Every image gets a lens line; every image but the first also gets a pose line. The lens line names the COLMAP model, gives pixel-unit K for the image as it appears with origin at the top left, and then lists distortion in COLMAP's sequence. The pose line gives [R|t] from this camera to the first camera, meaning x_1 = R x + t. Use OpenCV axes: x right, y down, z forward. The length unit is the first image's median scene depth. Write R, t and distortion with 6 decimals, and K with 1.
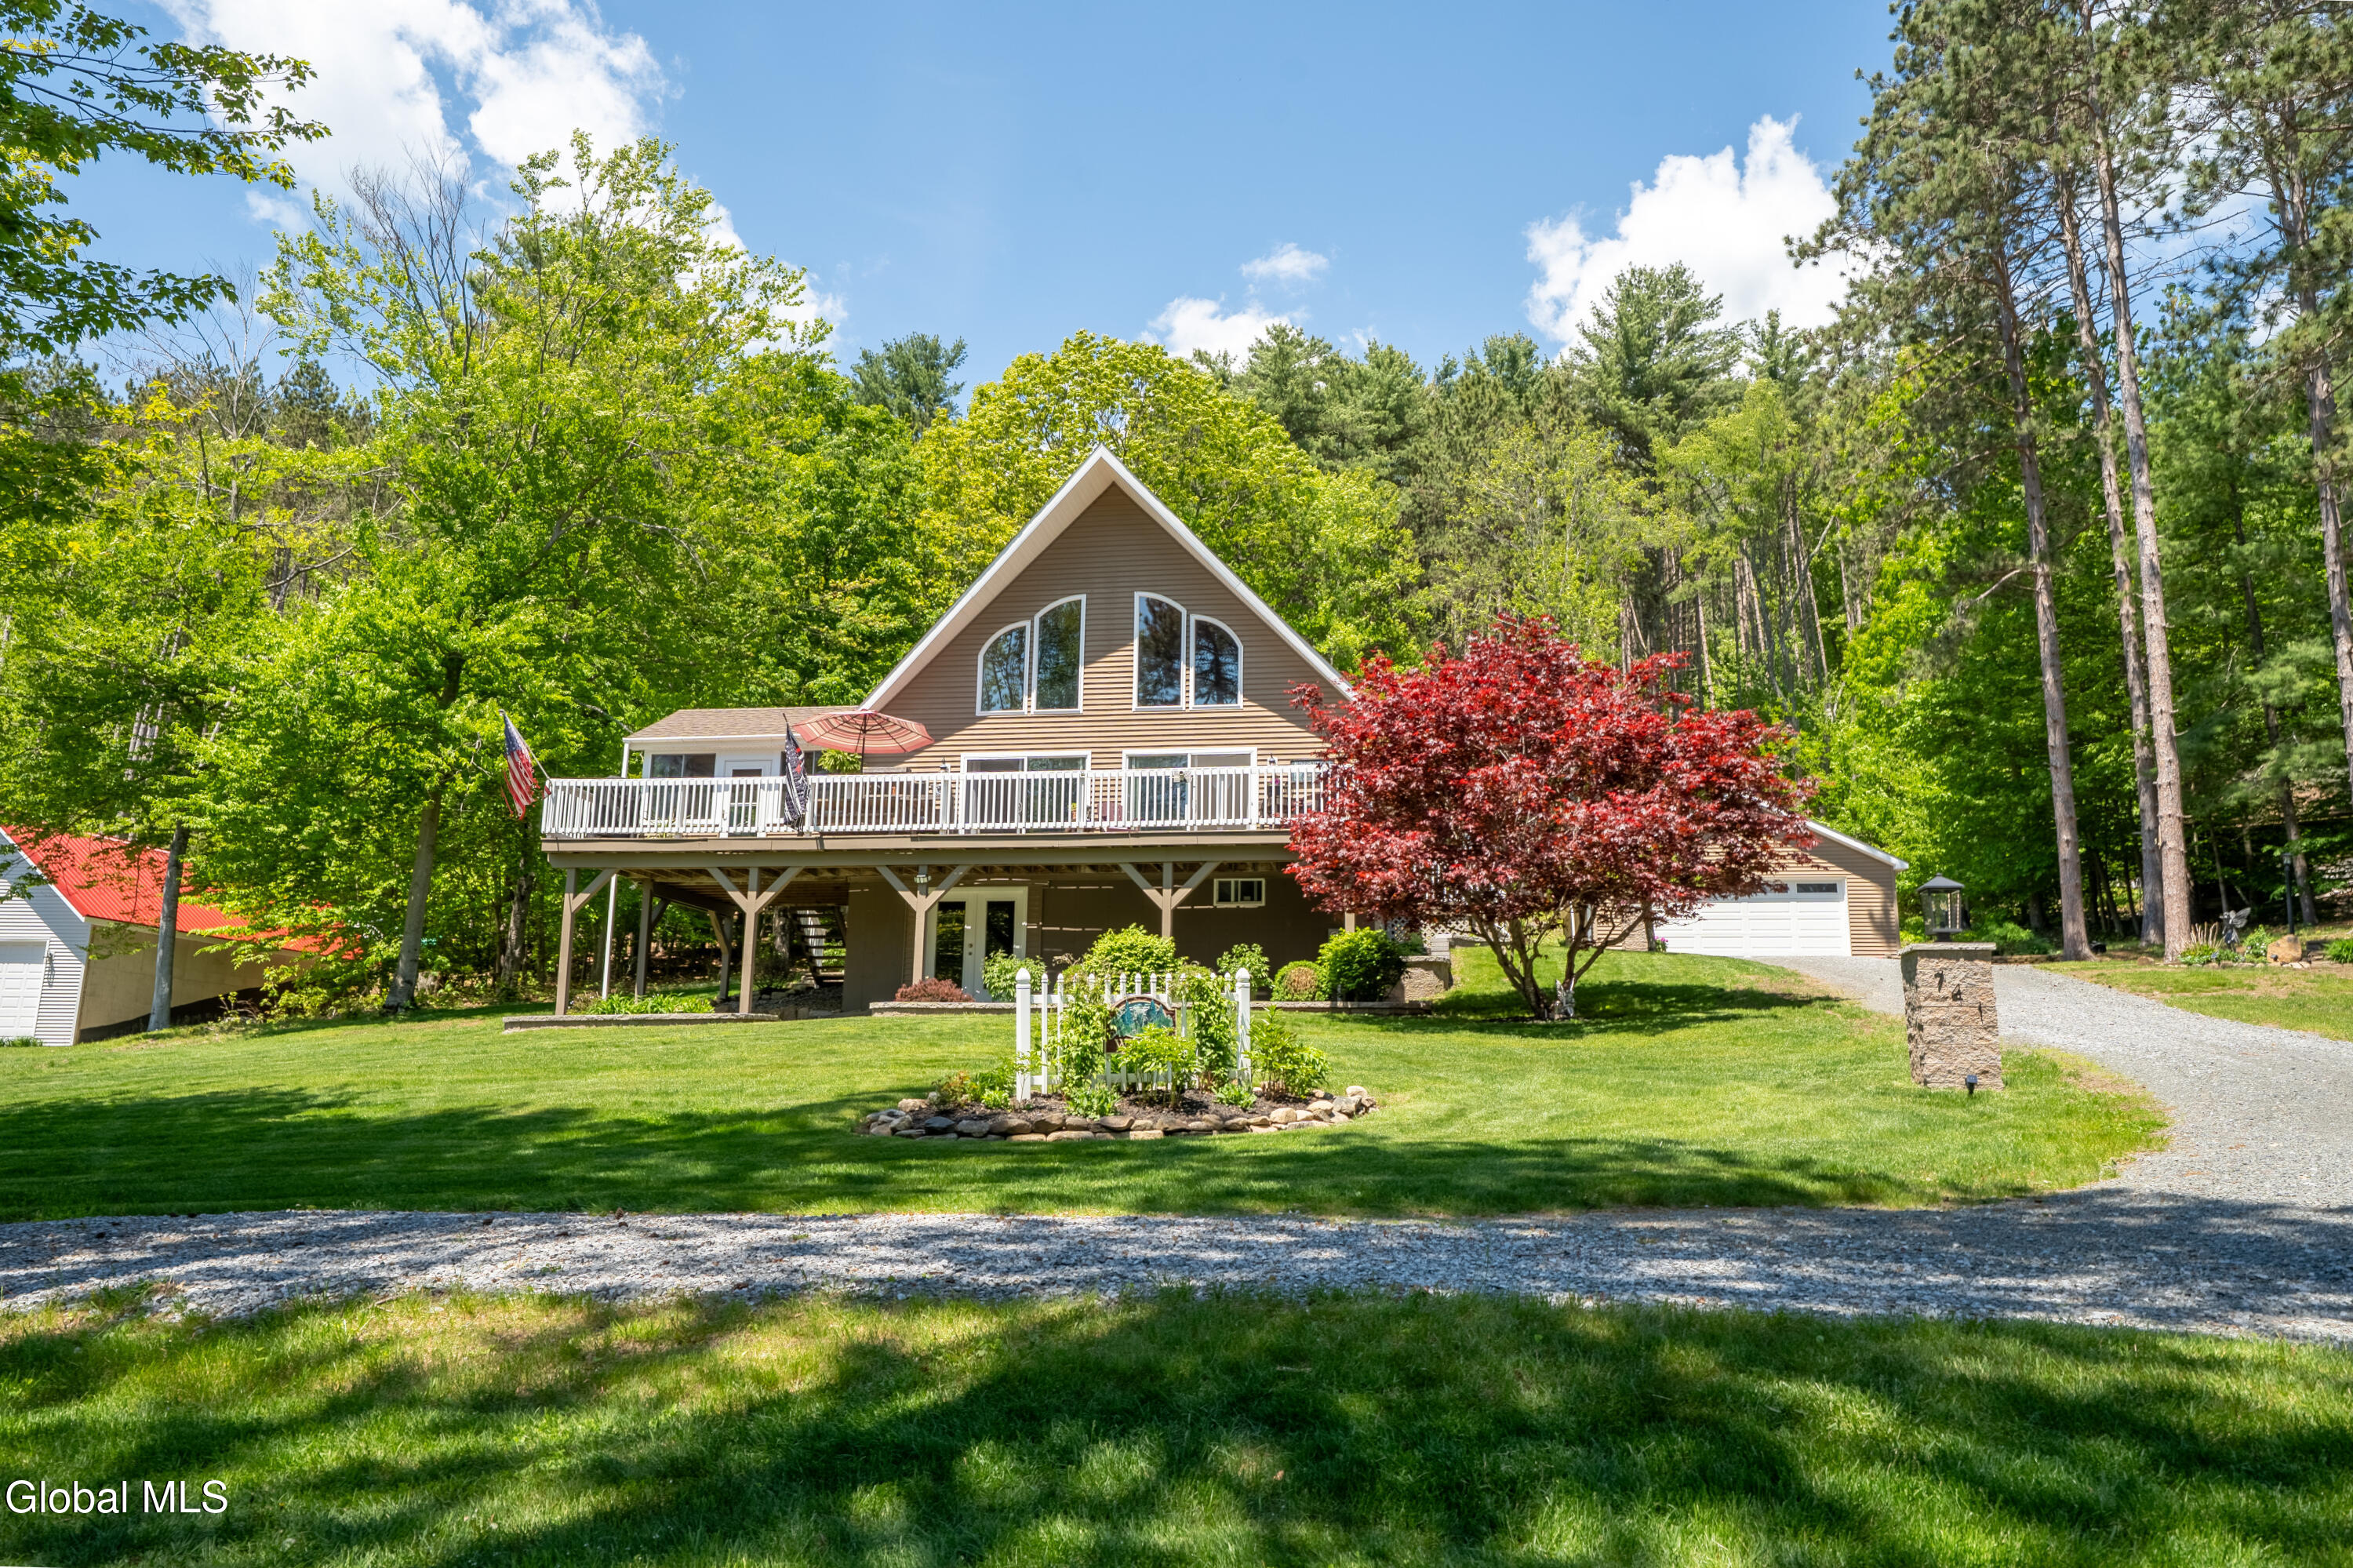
lens RADIAL K [[1666.0, 0, 1176.5], [0, 1666.0, 784.0], [0, 0, 1]] dist [-0.011438, -0.002247]
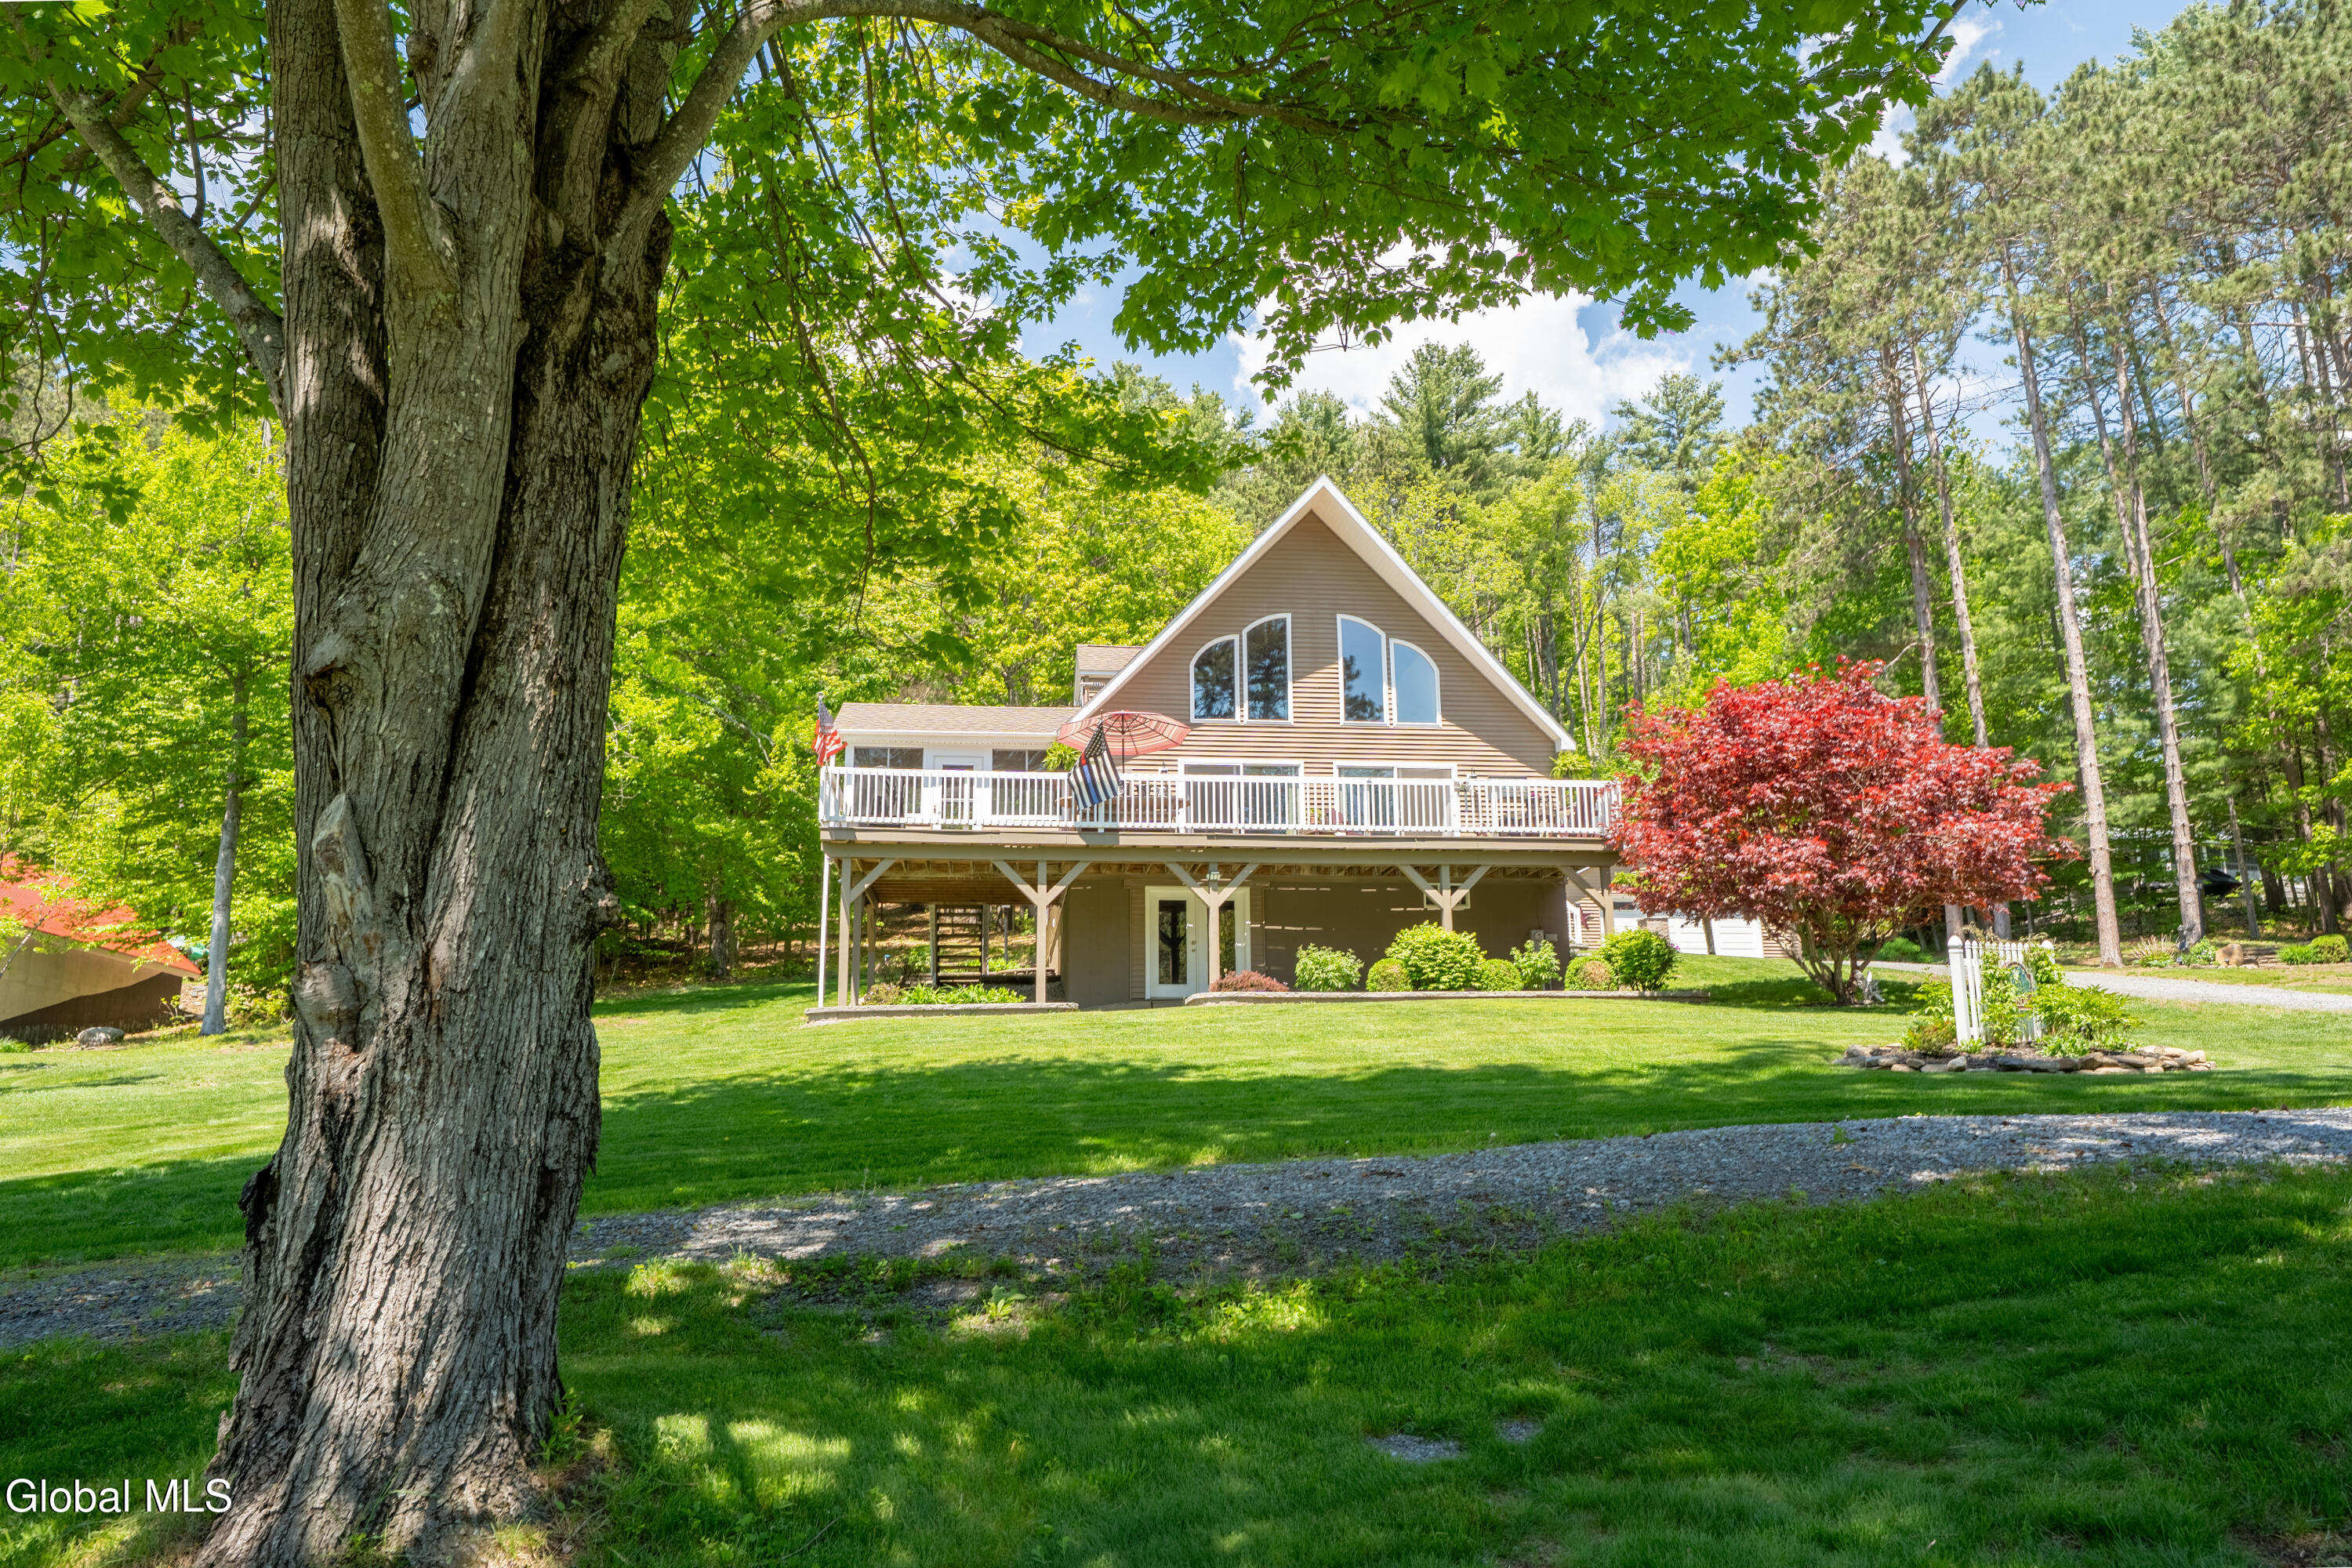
lens RADIAL K [[1548.5, 0, 1176.0], [0, 1548.5, 784.0], [0, 0, 1]] dist [0.005252, 0.000138]
pose [[0.967900, 0.035238, 0.248854, -0.380470], [-0.034373, 0.999378, -0.007820, 0.006692], [-0.248975, -0.000985, 0.968509, 0.041260]]
